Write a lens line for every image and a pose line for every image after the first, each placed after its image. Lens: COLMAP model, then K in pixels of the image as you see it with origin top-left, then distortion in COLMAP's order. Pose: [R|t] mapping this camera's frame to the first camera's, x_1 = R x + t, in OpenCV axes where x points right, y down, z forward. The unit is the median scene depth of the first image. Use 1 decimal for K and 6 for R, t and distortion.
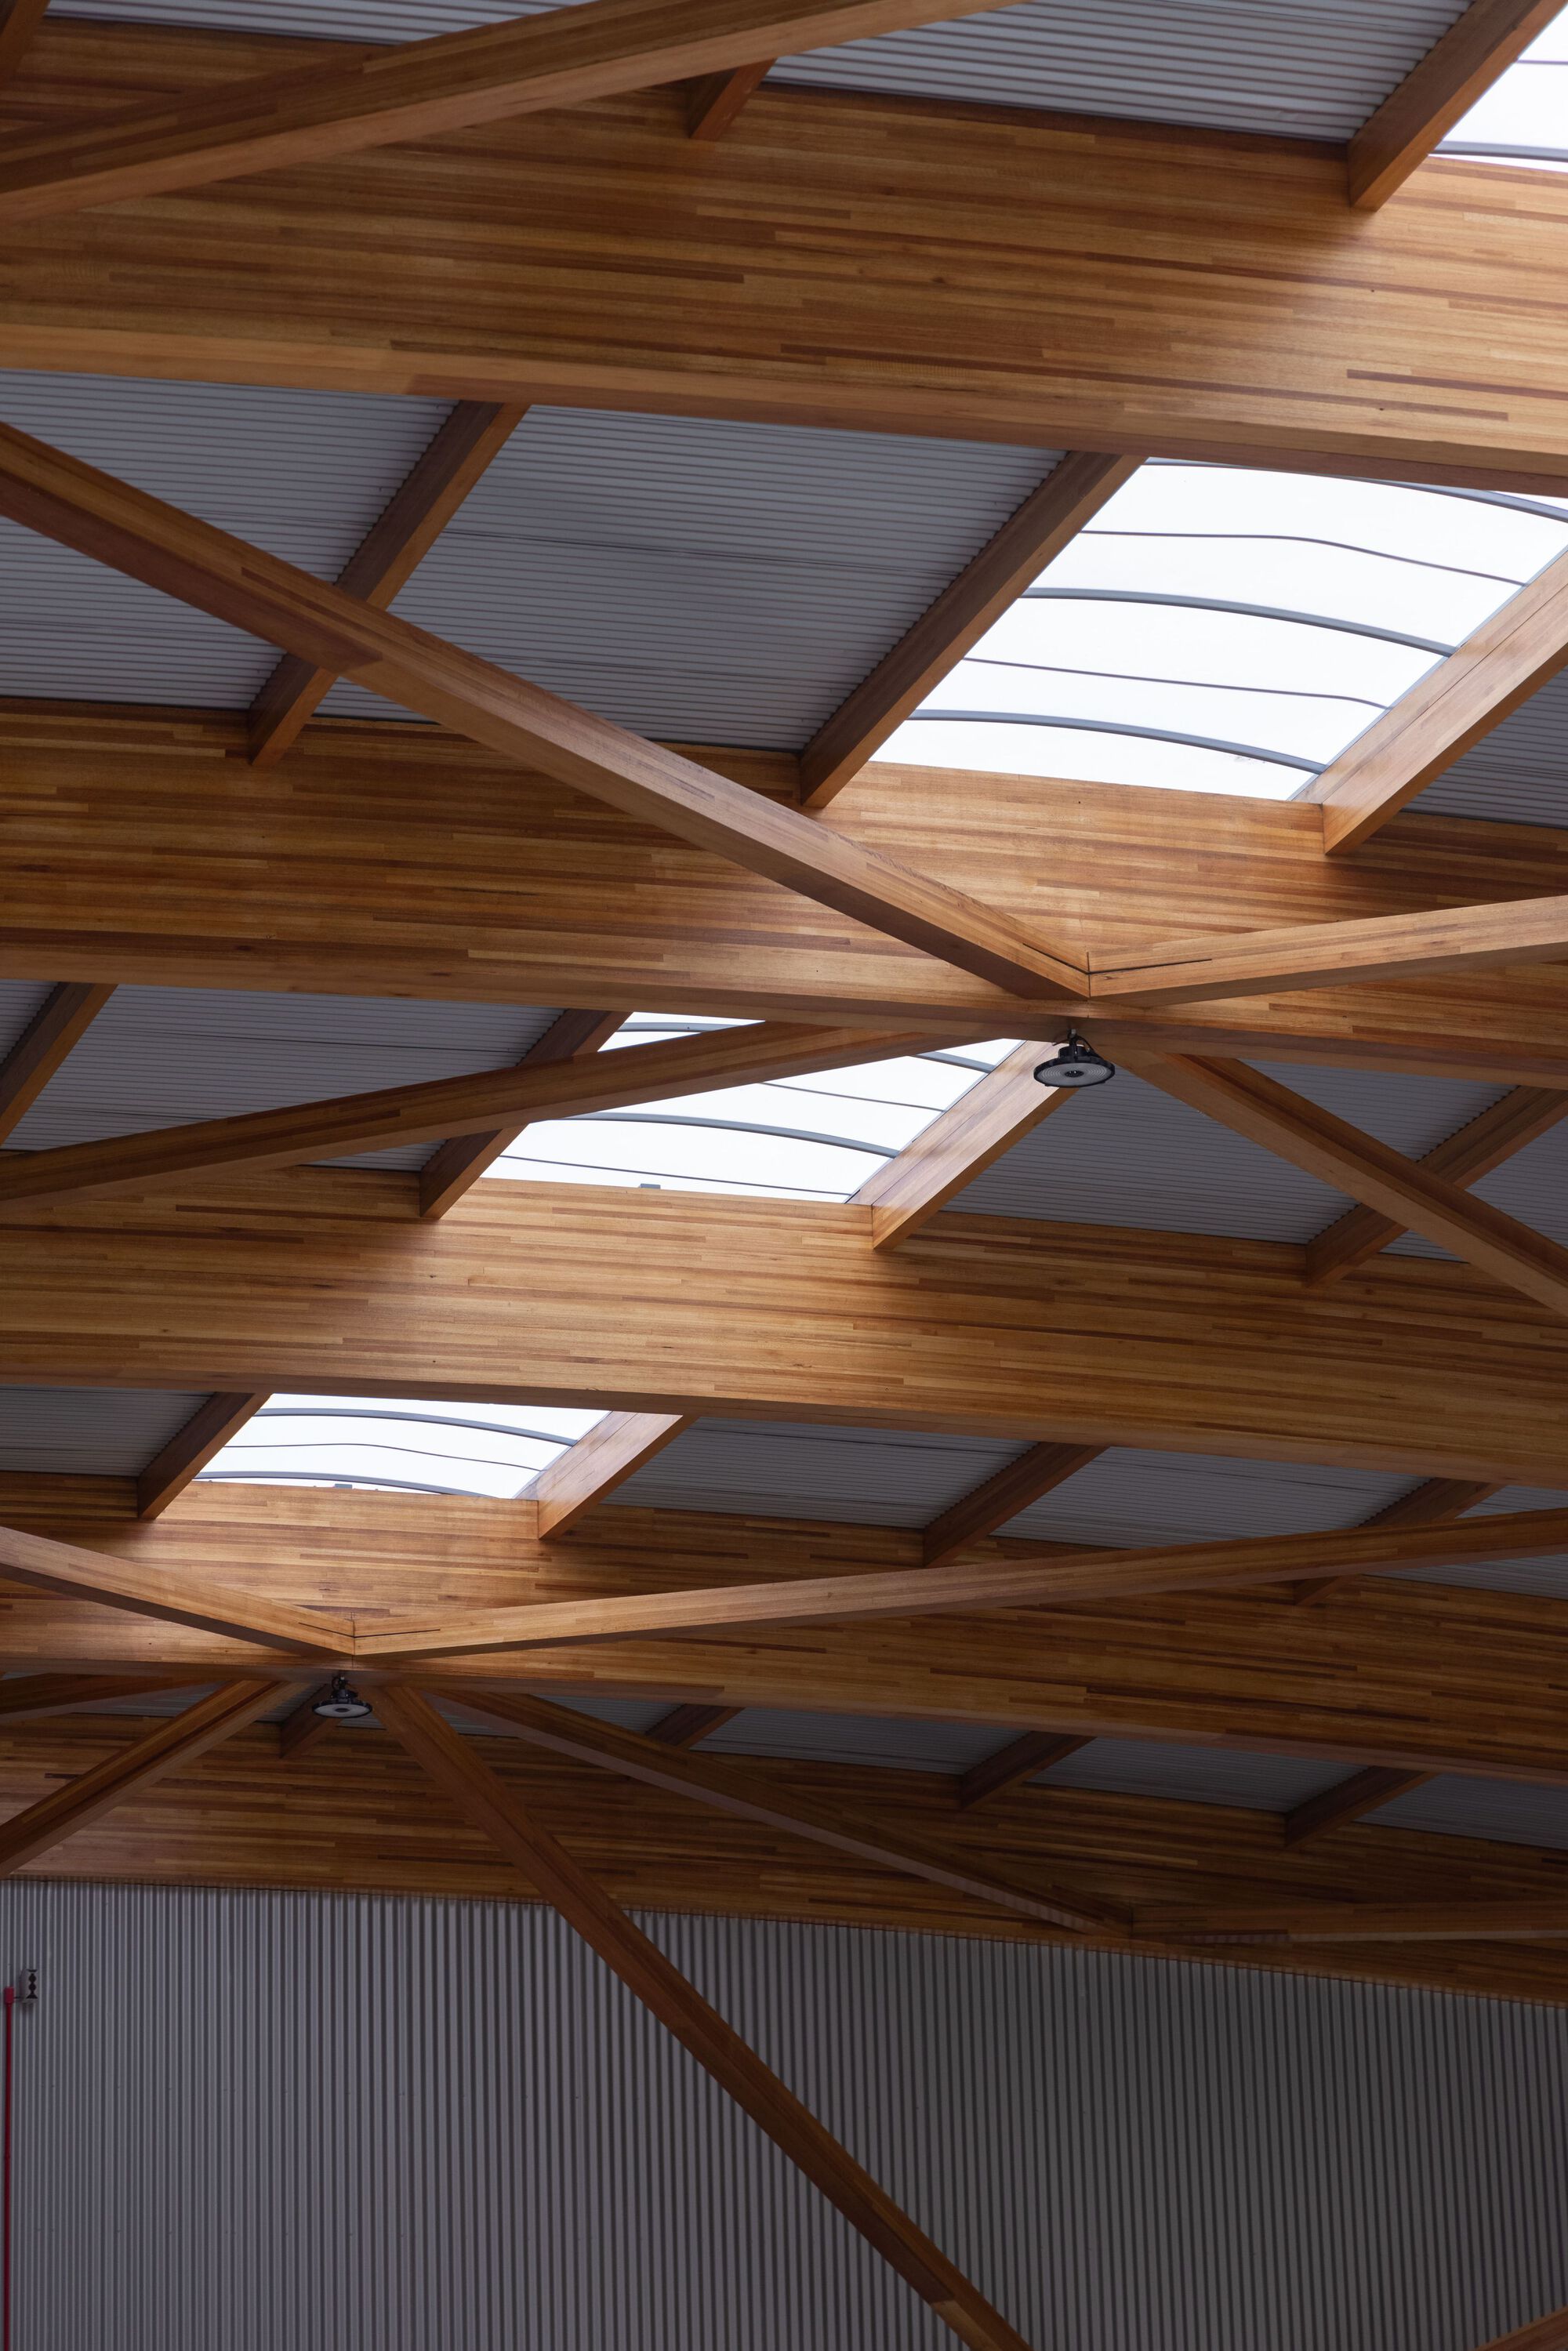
lens RADIAL K [[6880.7, 0, 783.5], [0, 6880.7, 1176.7], [0, 0, 1]] dist [0.096201, 0.000000]
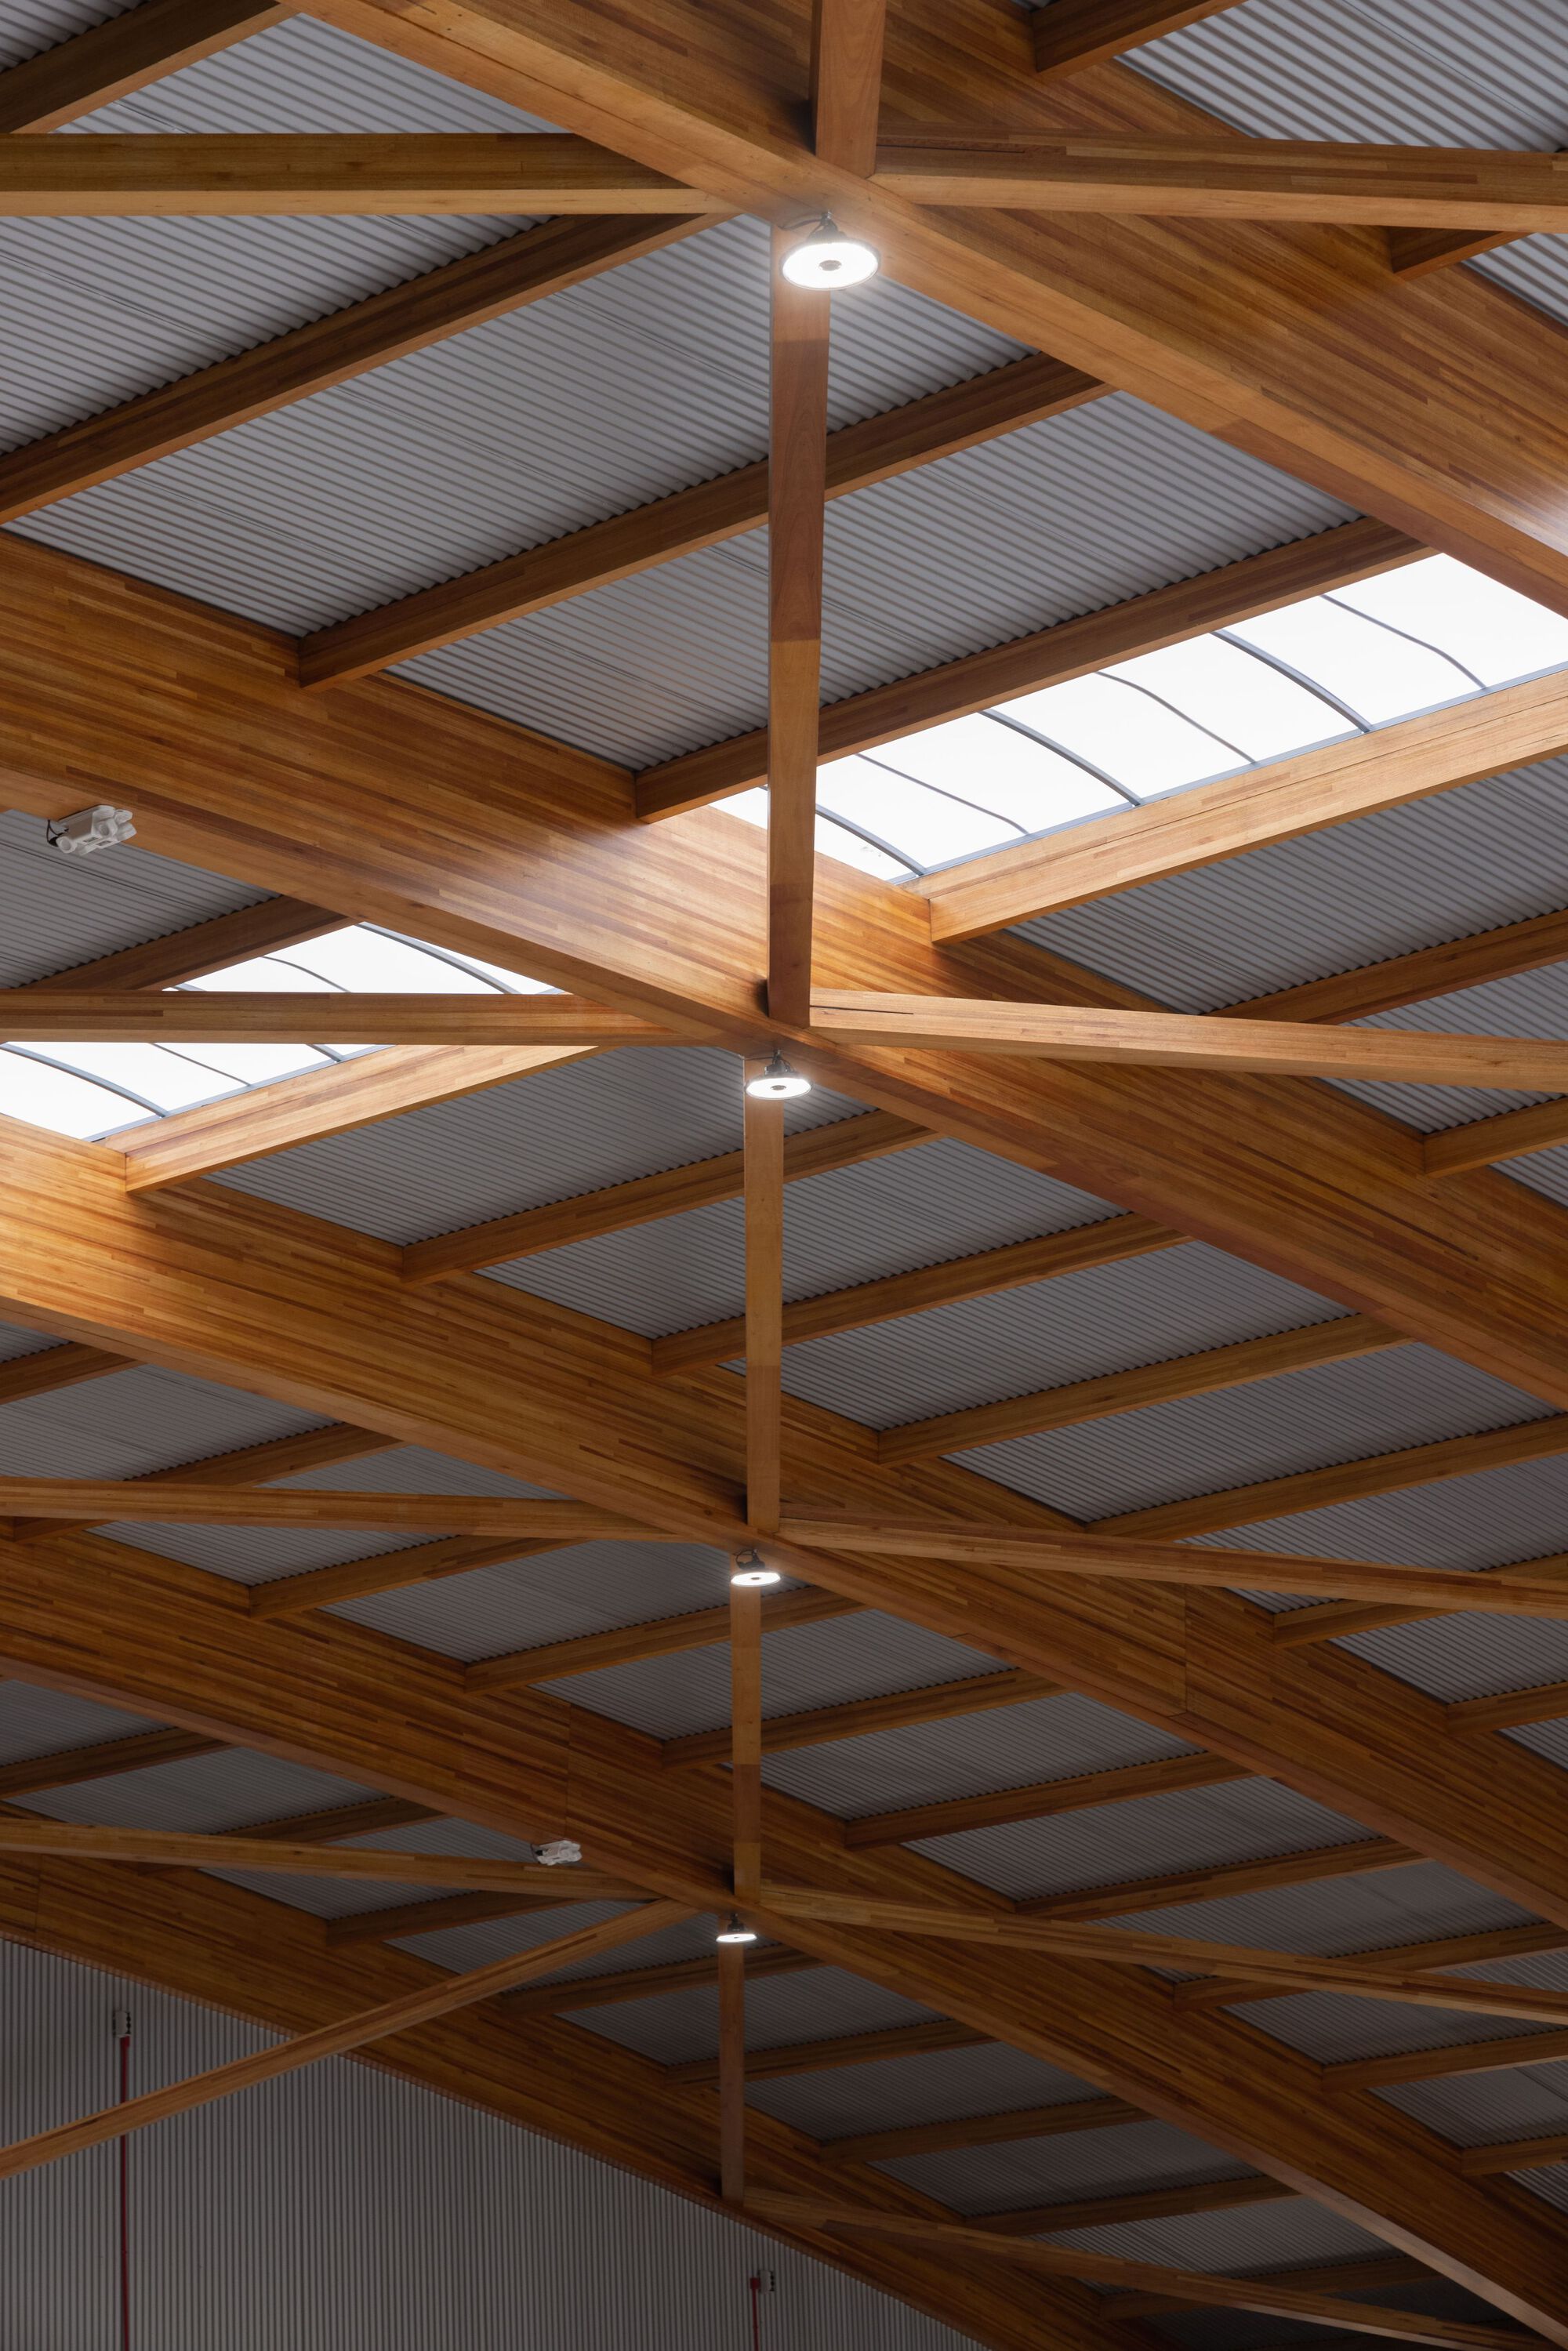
lens RADIAL K [[5599.1, 0, 783.9], [0, 5599.1, 1173.6], [0, 0, 1]] dist [0.079222, 0.000000]
pose [[0.850392, 0.166147, 0.499229, -0.360868], [-0.154556, 0.985855, -0.064826, 0.051257], [-0.502938, -0.022031, 0.864042, 0.145325]]
